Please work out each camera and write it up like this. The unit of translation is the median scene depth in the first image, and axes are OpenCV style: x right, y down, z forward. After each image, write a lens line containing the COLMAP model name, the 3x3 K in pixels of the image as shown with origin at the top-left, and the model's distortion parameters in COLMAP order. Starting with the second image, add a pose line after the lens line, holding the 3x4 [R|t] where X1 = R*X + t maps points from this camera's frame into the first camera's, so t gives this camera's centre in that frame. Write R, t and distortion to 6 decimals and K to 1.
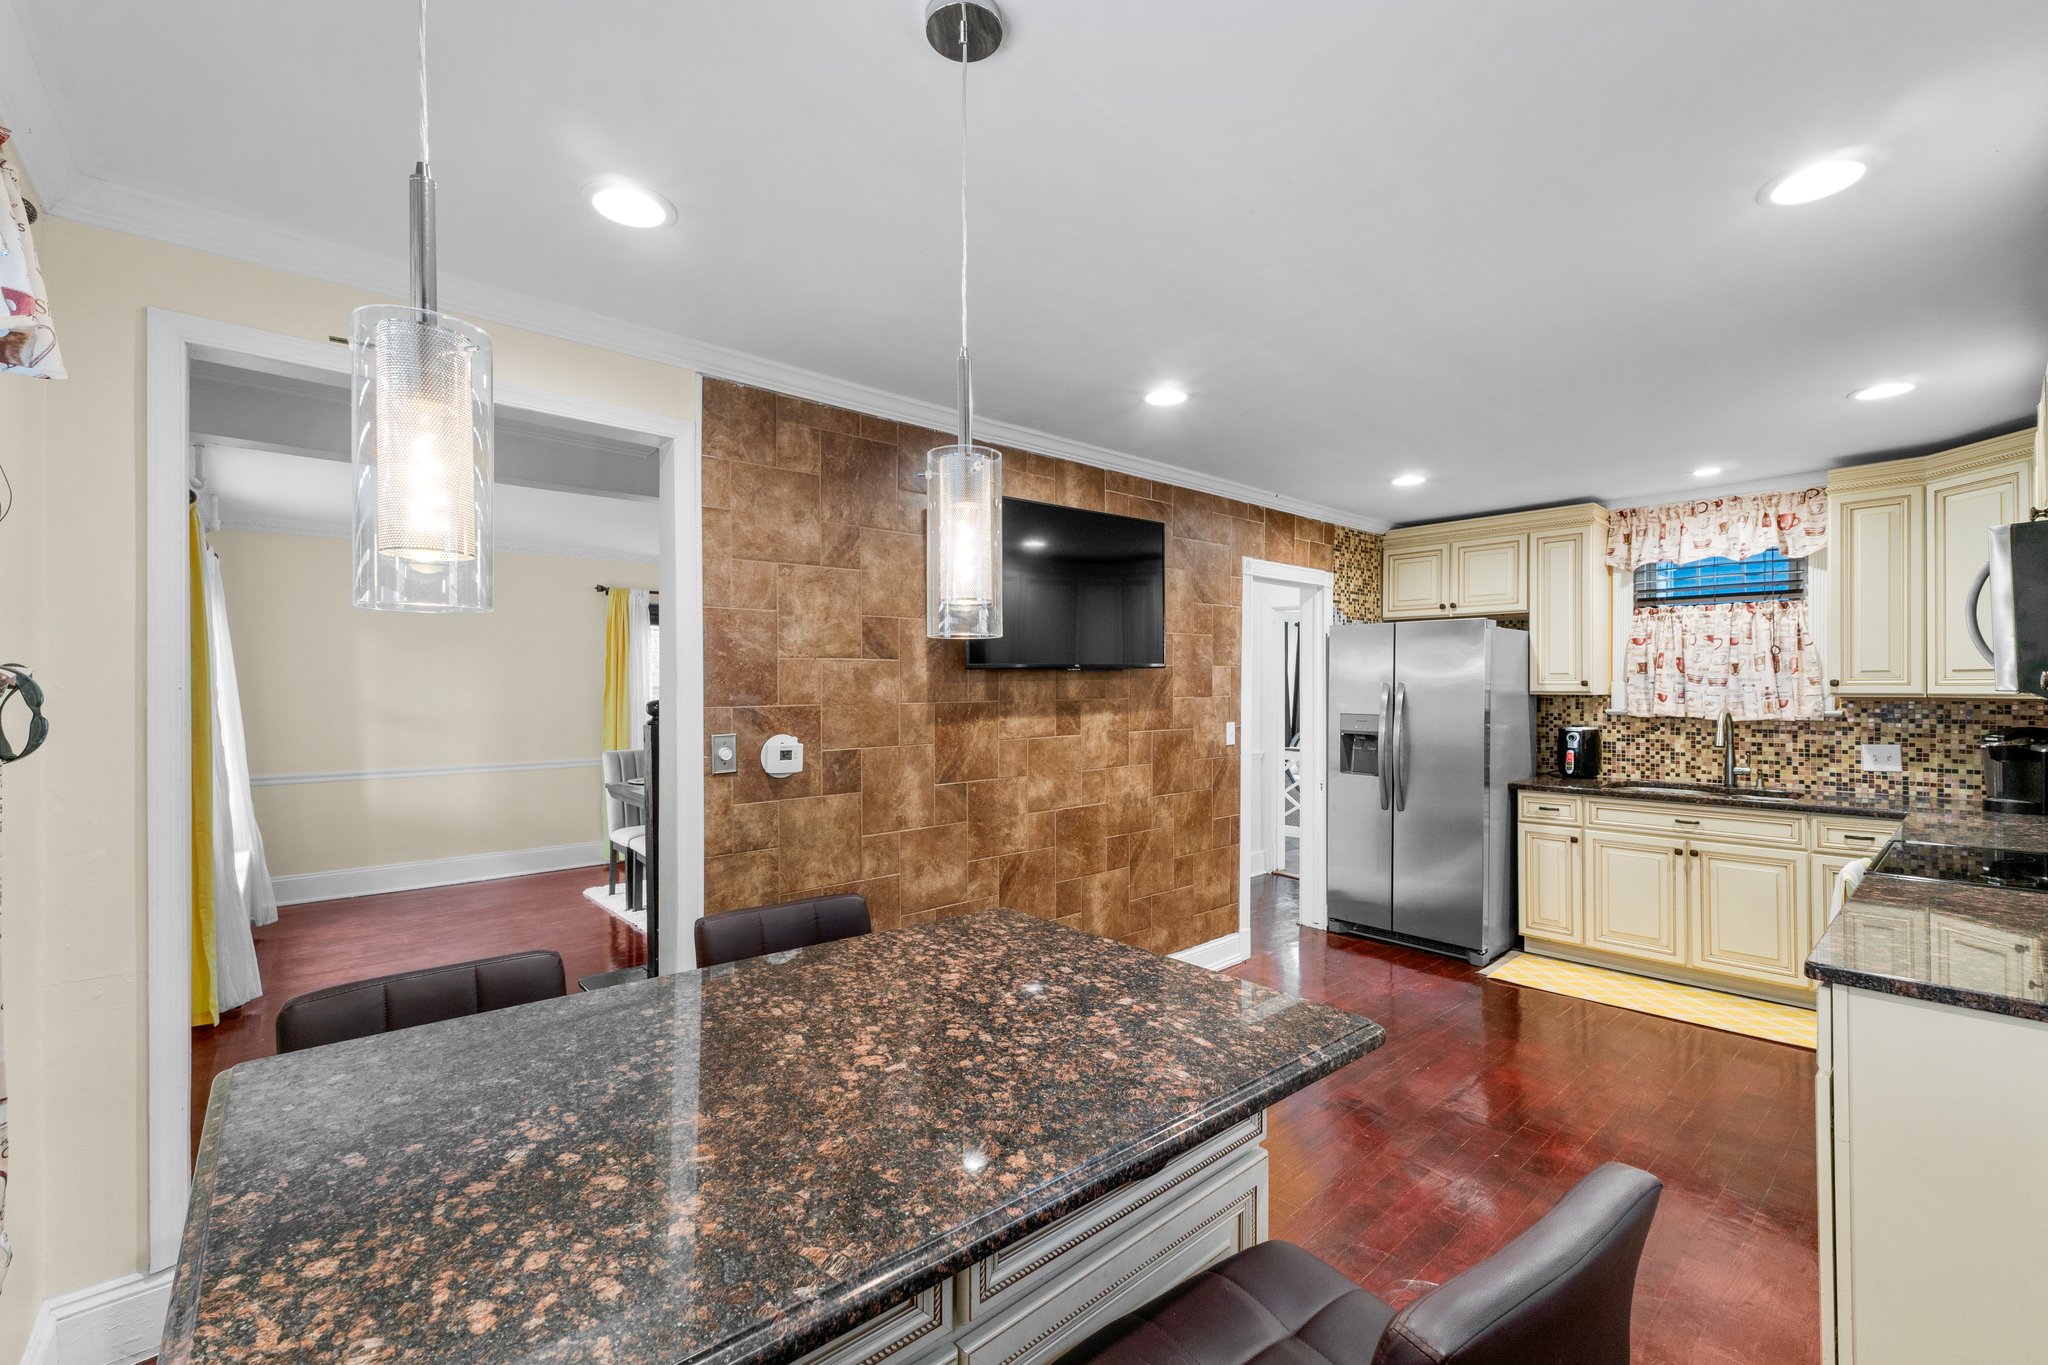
lens RADIAL K [[867.1, 0, 1031.2], [0, 867.1, 686.8], [0, 0, 1]] dist [0.002062, 0.000426]
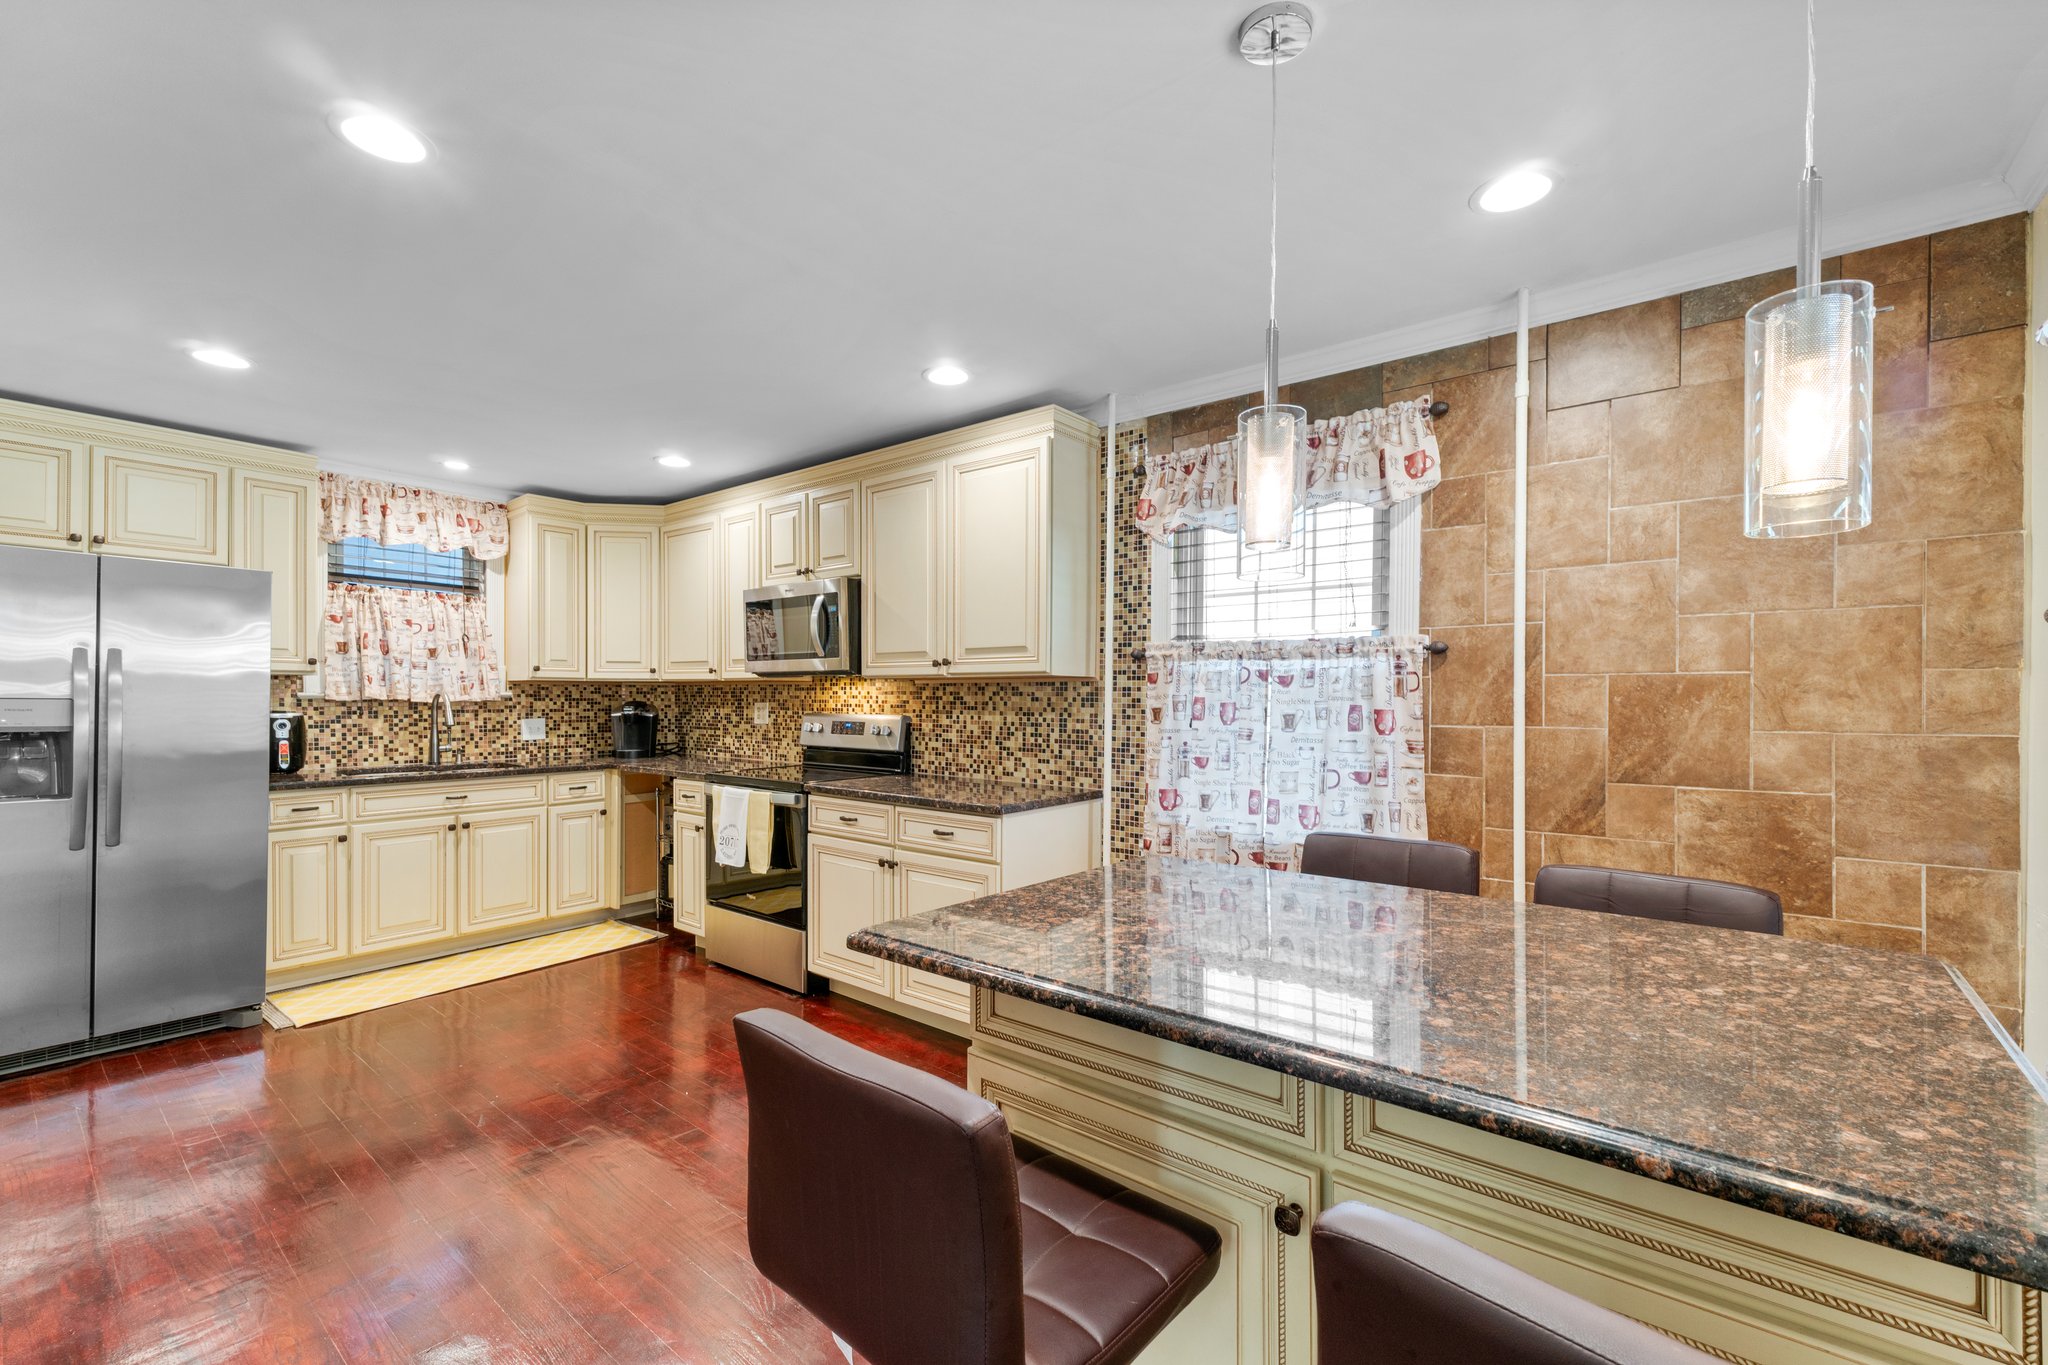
lens RADIAL K [[867.1, 0, 1017.7], [0, 867.1, 694.9], [0, 0, 1]] dist [0.002062, 0.000426]
pose [[-0.165106, 0.004933, 0.986263, -0.360509], [-0.005354, 0.999968, -0.005898, 0.032882], [-0.986261, -0.006254, -0.165074, 0.479253]]
